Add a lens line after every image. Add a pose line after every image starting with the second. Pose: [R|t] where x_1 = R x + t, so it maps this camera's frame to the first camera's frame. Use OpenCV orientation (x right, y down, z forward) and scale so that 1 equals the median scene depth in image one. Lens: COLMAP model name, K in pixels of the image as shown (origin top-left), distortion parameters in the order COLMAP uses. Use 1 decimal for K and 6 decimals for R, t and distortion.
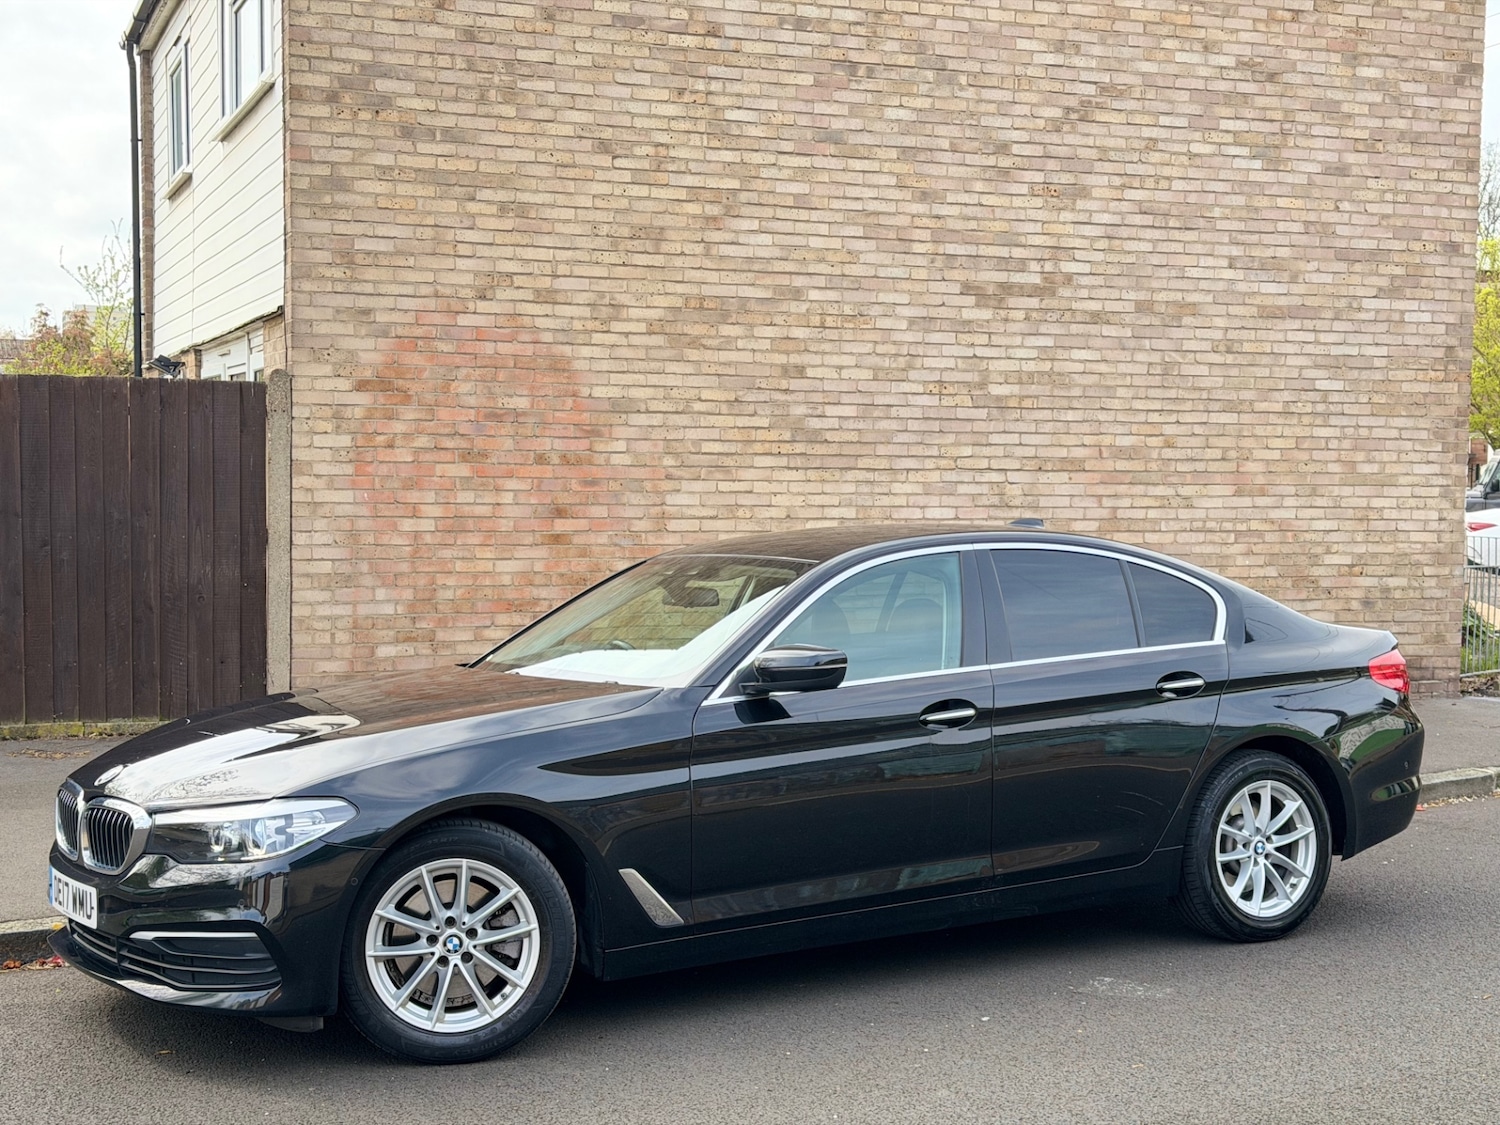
lens RADIAL K [[2068.7, 0, 752.0], [0, 2068.7, 572.4], [0, 0, 1]] dist [0.144090, 0.000000]
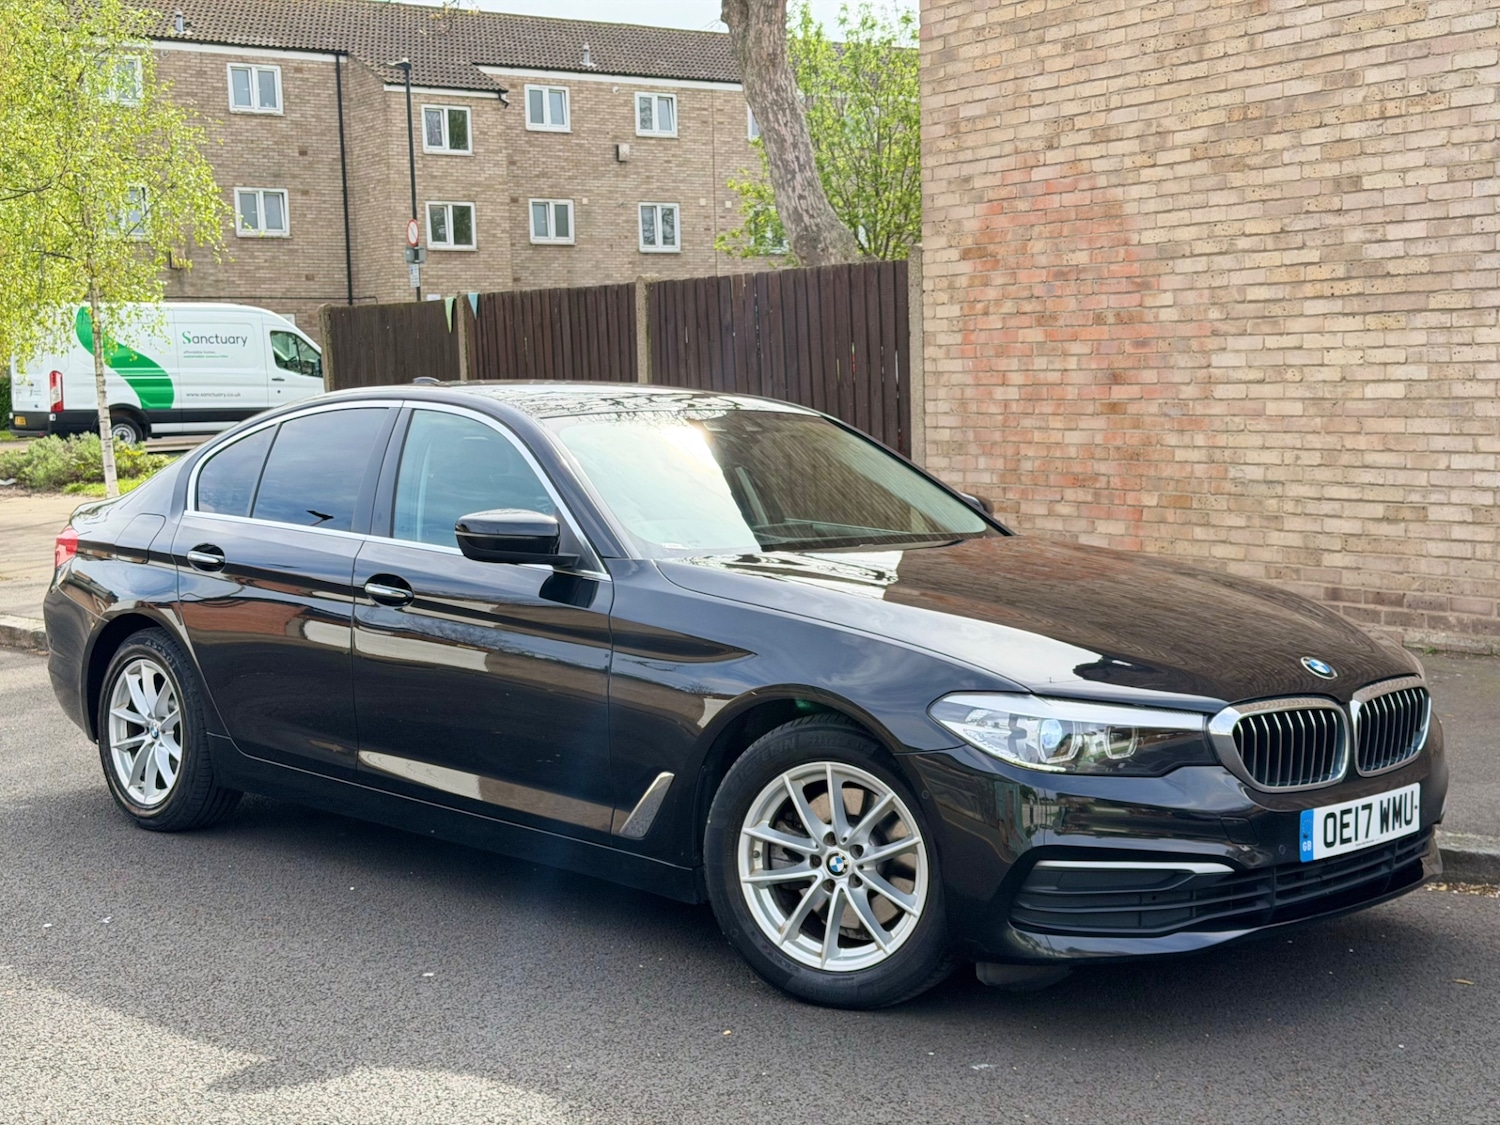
lens RADIAL K [[2076.4, 0, 747.4], [0, 2076.4, 573.2], [0, 0, 1]] dist [0.127106, 0.000000]
pose [[0.247542, 0.079431, -0.965616, 0.723985], [-0.023454, 0.996833, 0.075987, -0.009480], [0.968593, 0.003838, 0.248621, 0.607361]]
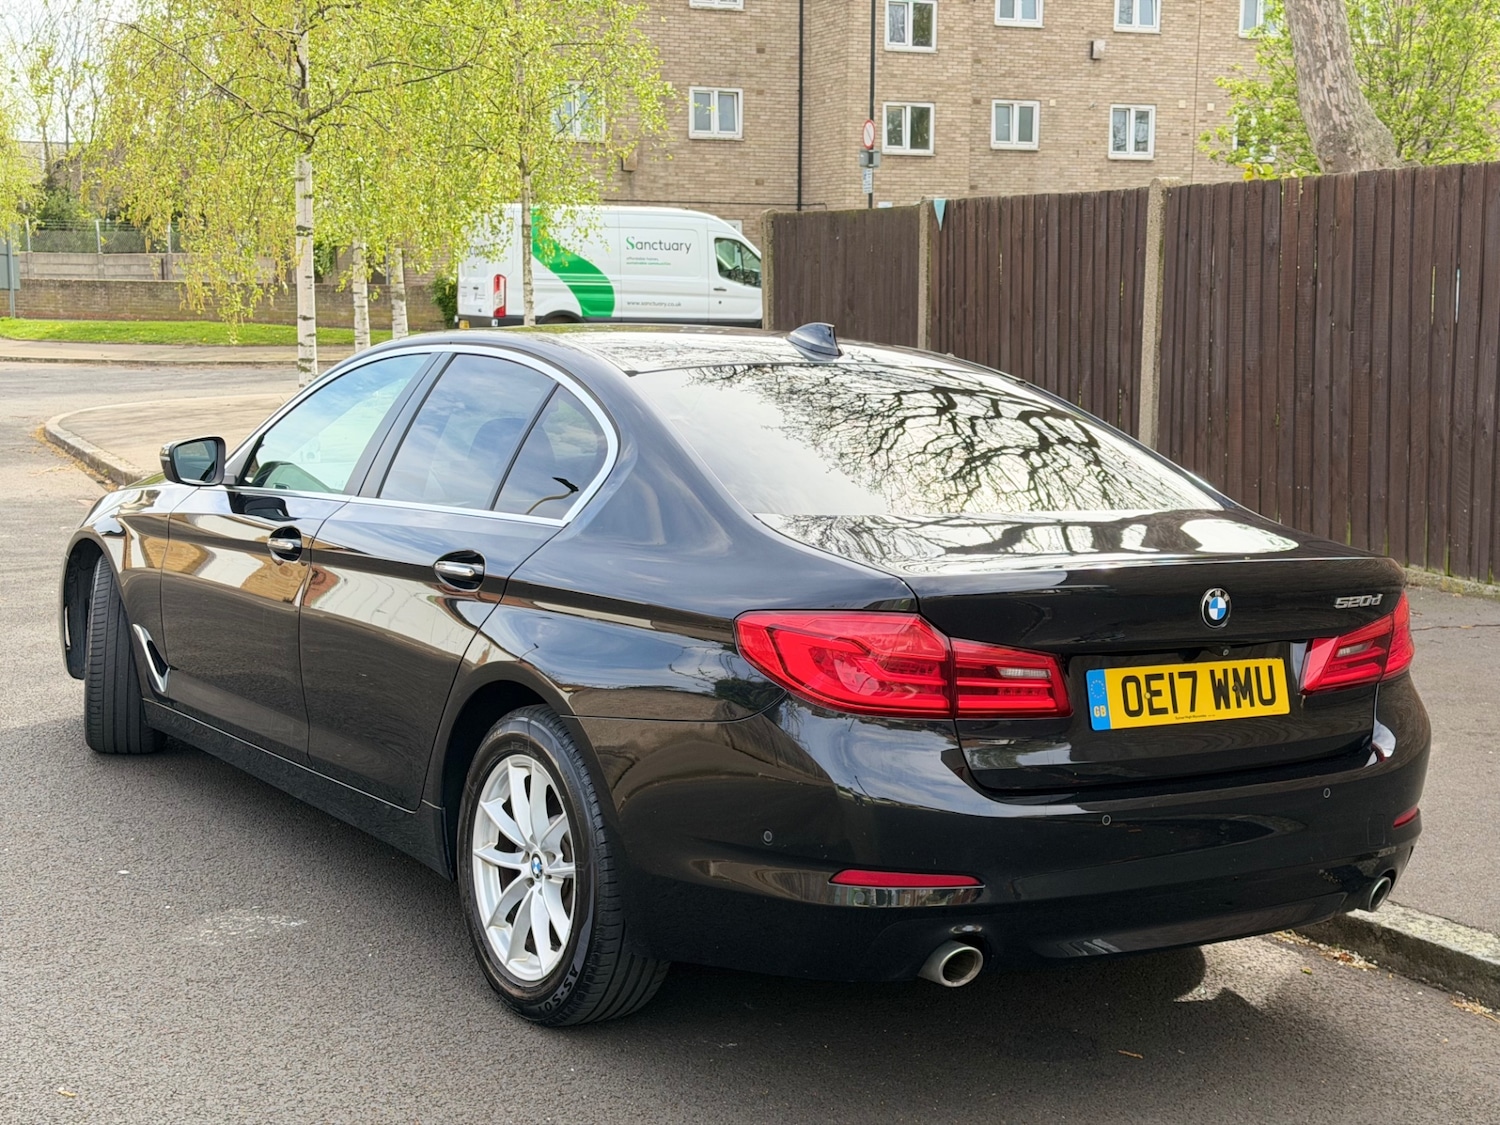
lens RADIAL K [[2076.4, 0, 746.4], [0, 2076.4, 570.3], [0, 0, 1]] dist [0.127106, 0.000000]
pose [[0.039762, 0.127230, -0.991076, 0.504487], [-0.057898, 0.990487, 0.124831, -0.019289], [0.997530, 0.052417, 0.046750, 0.623154]]
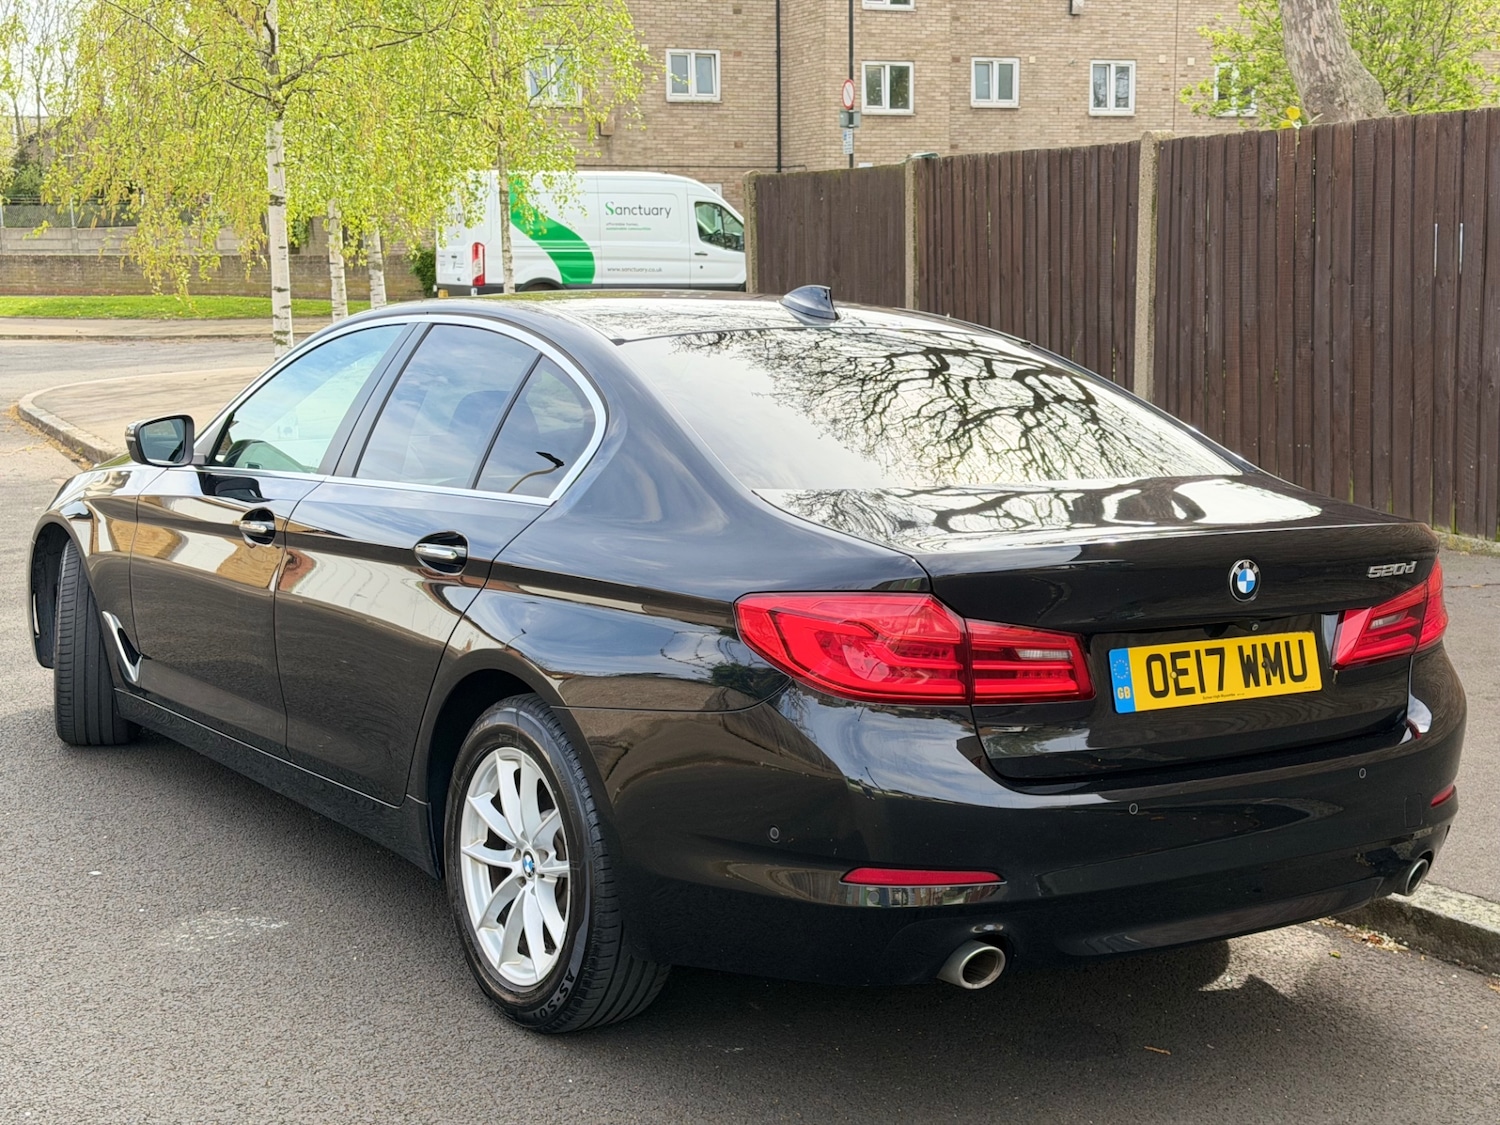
lens RADIAL K [[2076.4, 0, 748.0], [0, 2076.4, 561.5], [0, 0, 1]] dist [0.127106, 0.000000]
pose [[0.049990, 0.138977, -0.989033, 0.485009], [-0.040955, 0.989724, 0.137004, -0.018958], [0.997910, 0.033657, 0.055168, 0.621876]]
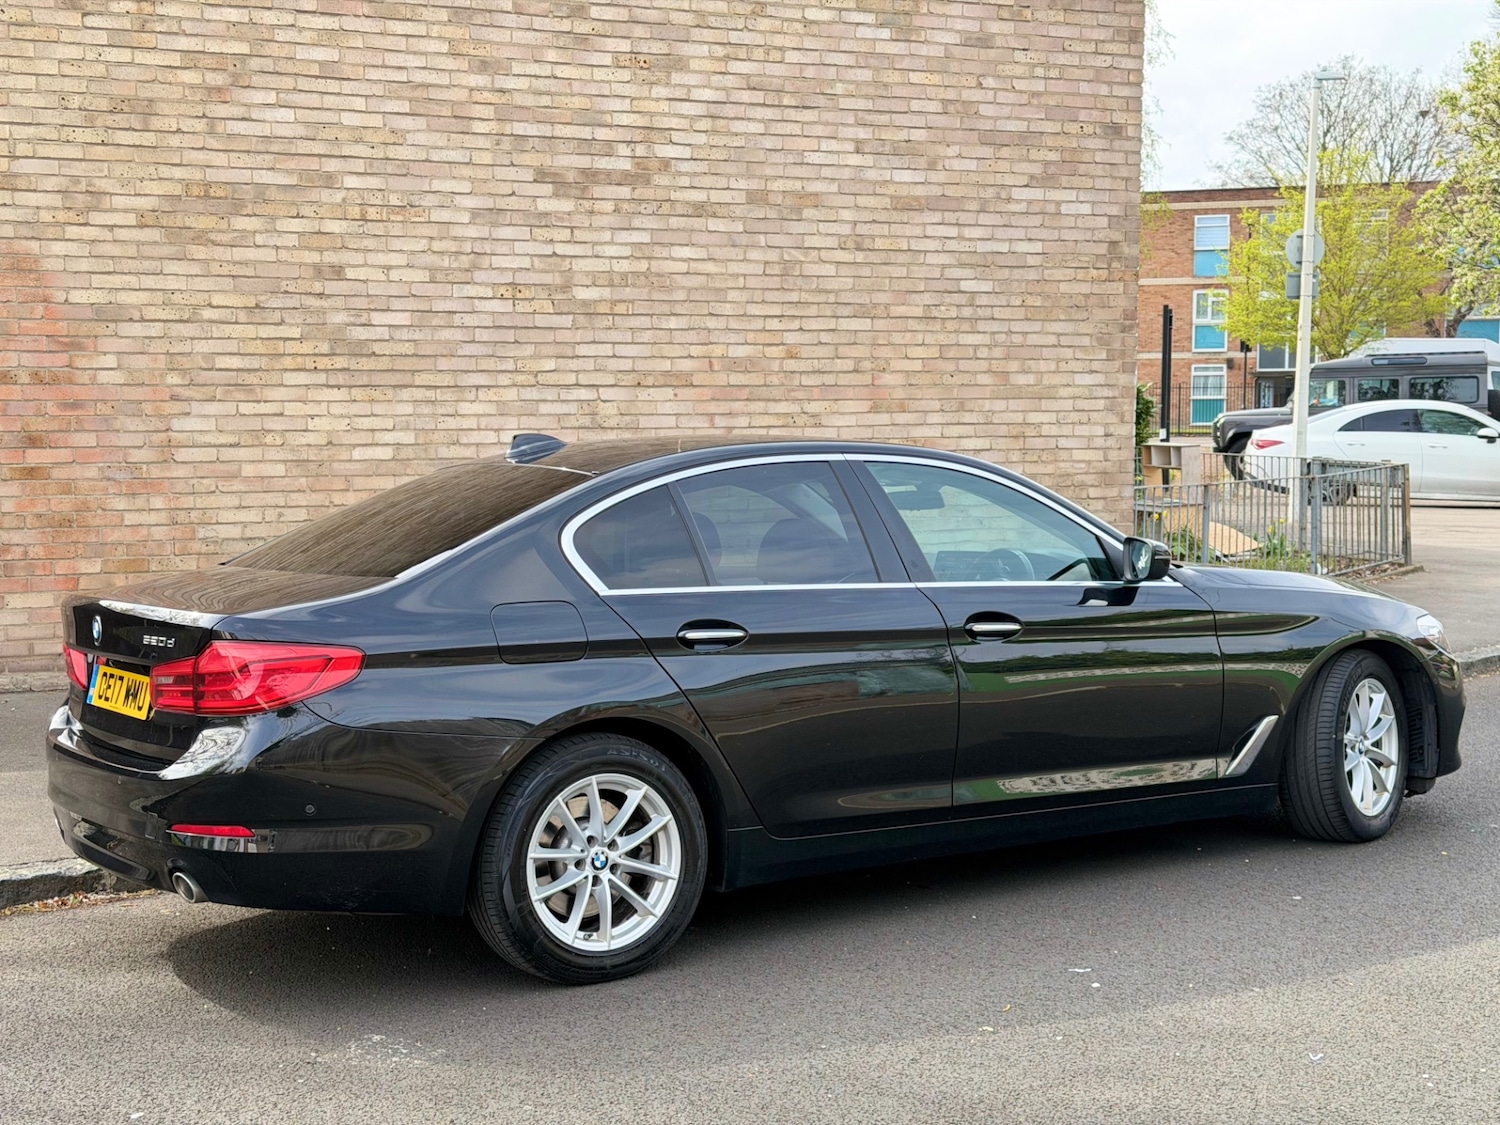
lens RADIAL K [[2076.4, 0, 743.6], [0, 2076.4, 574.4], [0, 0, 1]] dist [0.127106, 0.000000]
pose [[0.998848, -0.020022, 0.043621, 0.152435], [0.018537, 0.999244, 0.034169, 0.001082], [-0.044272, -0.033321, 0.998464, 0.129445]]
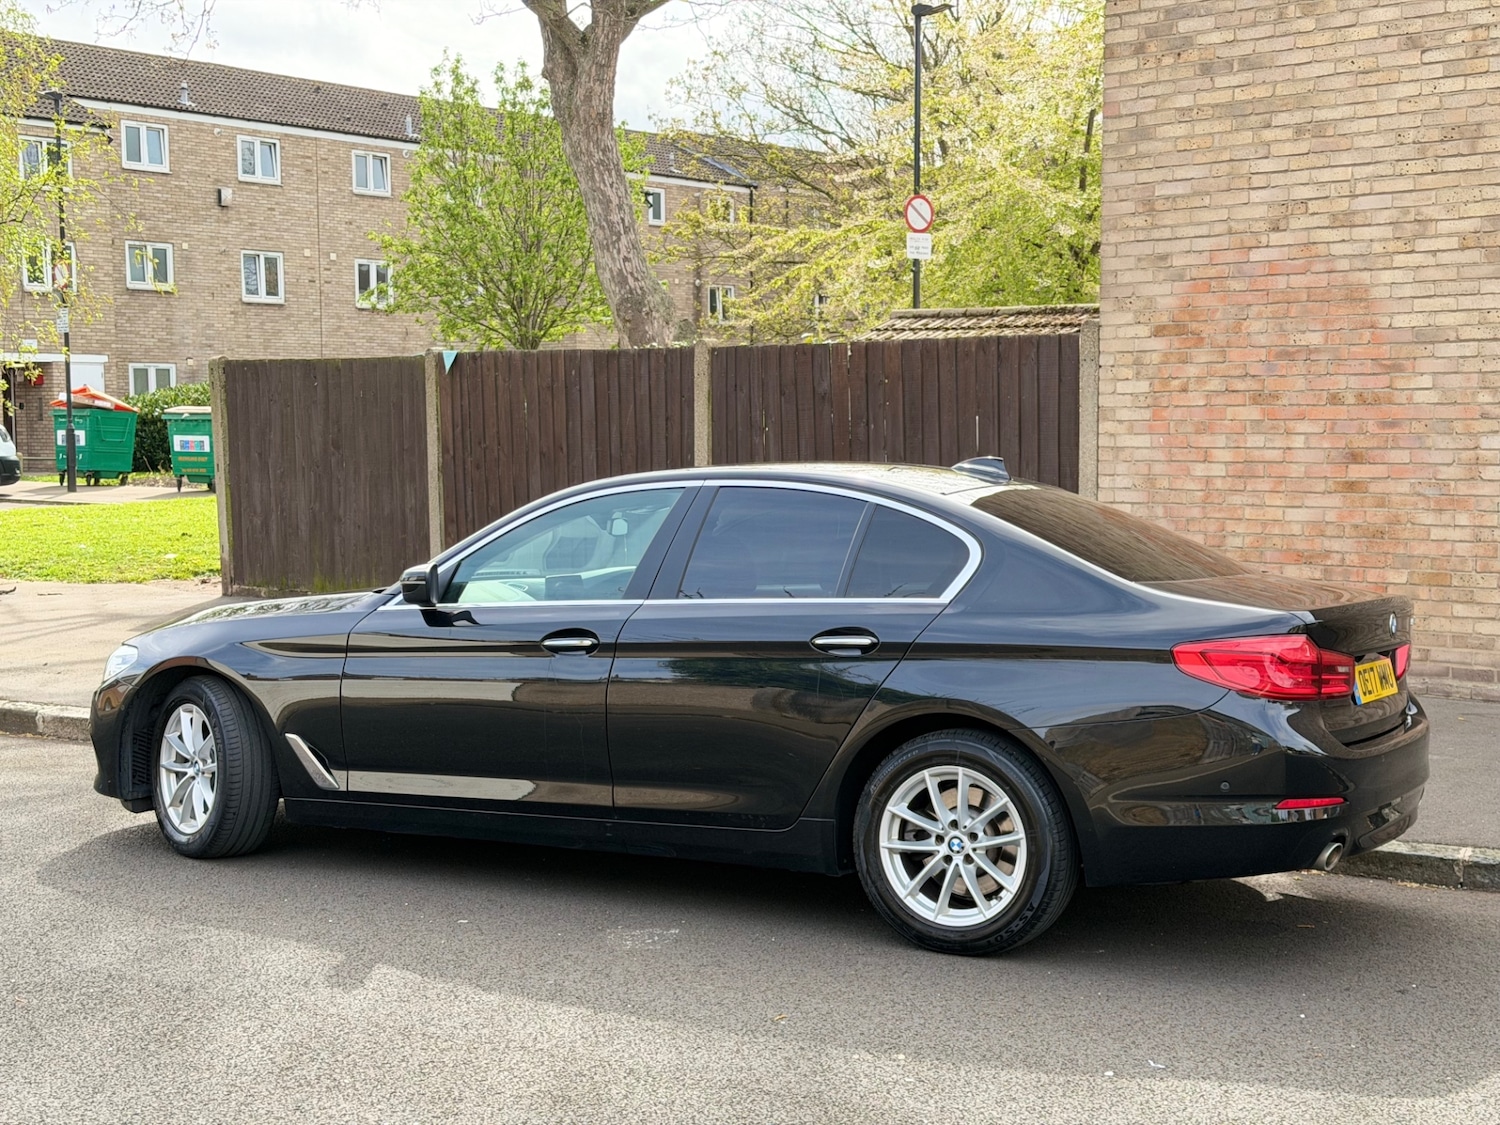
lens RADIAL K [[2076.4, 0, 745.3], [0, 2076.4, 571.2], [0, 0, 1]] dist [0.127106, 0.000000]
pose [[0.490114, 0.051201, -0.870153, 0.564432], [-0.035008, 0.998624, 0.039042, -0.005578], [0.870955, 0.011327, 0.491232, 0.308396]]
